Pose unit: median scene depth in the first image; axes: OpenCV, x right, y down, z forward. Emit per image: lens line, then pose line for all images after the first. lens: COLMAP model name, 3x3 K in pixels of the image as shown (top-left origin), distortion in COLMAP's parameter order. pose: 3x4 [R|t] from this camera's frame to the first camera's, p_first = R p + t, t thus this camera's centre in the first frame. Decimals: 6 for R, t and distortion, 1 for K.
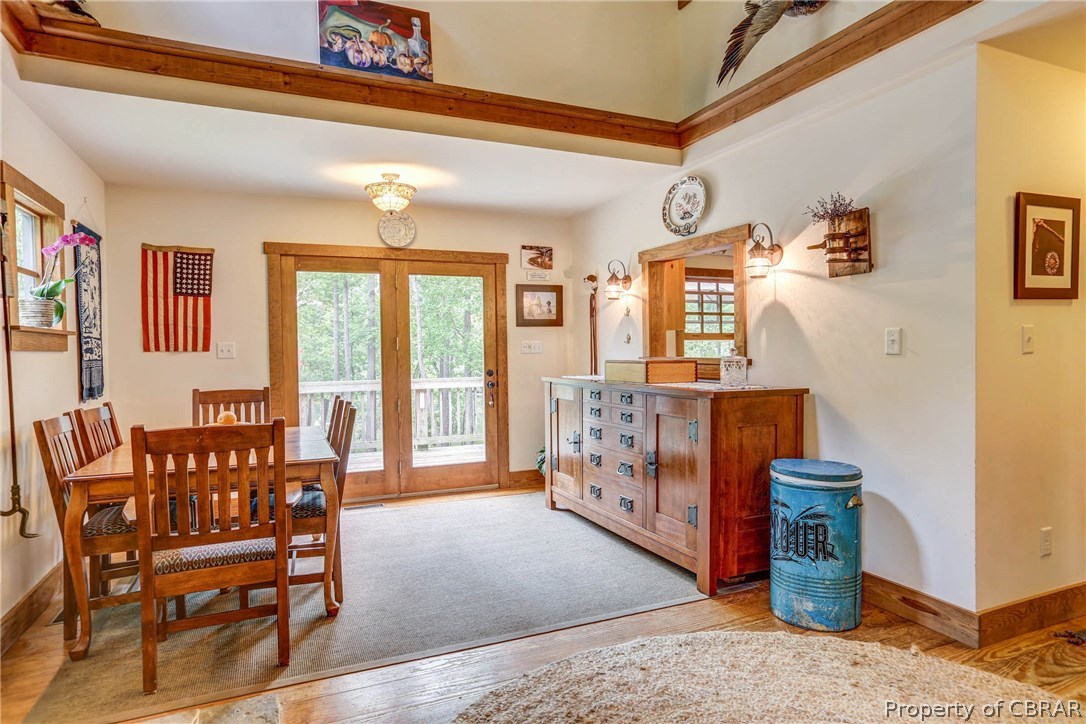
lens RADIAL K [[627.9, 0, 543.6], [0, 627.9, 353.6], [0, 0, 1]] dist [0.001695, 0.005700]
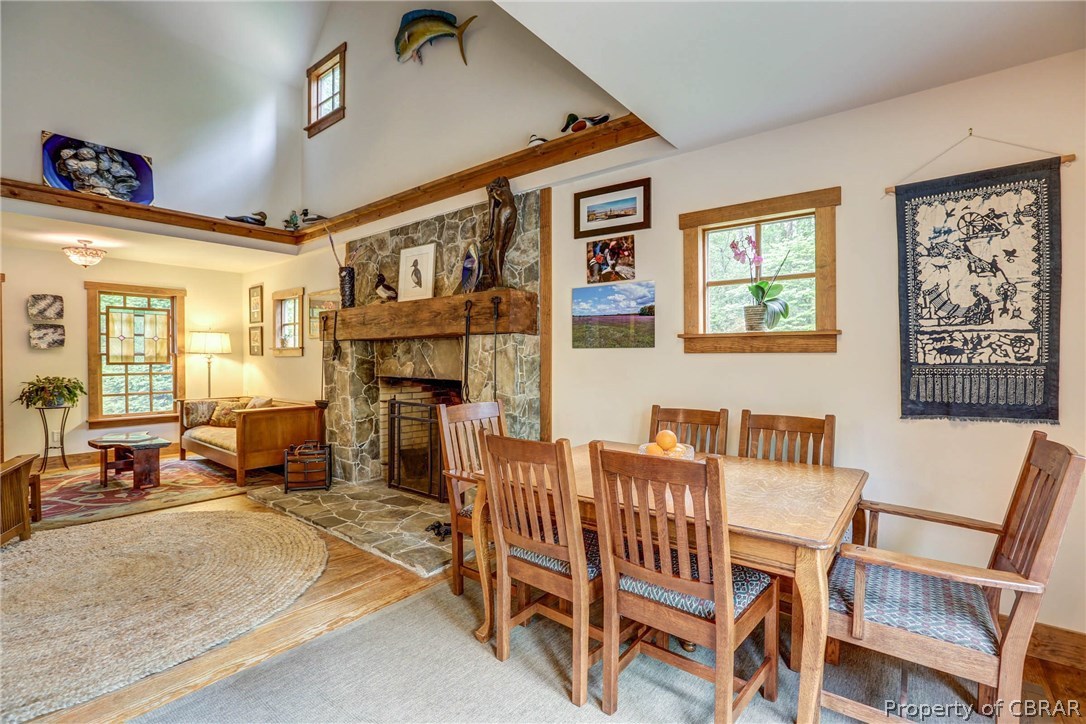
lens RADIAL K [[501.7, 0, 542.6], [0, 501.7, 363.2], [0, 0, 1]] dist [-0.046304, 0.015917]
pose [[-0.889045, 0.020269, -0.457371, -0.055469], [0.011247, 0.999685, 0.022441, -0.006939], [0.457682, 0.014807, -0.888993, 1.090520]]
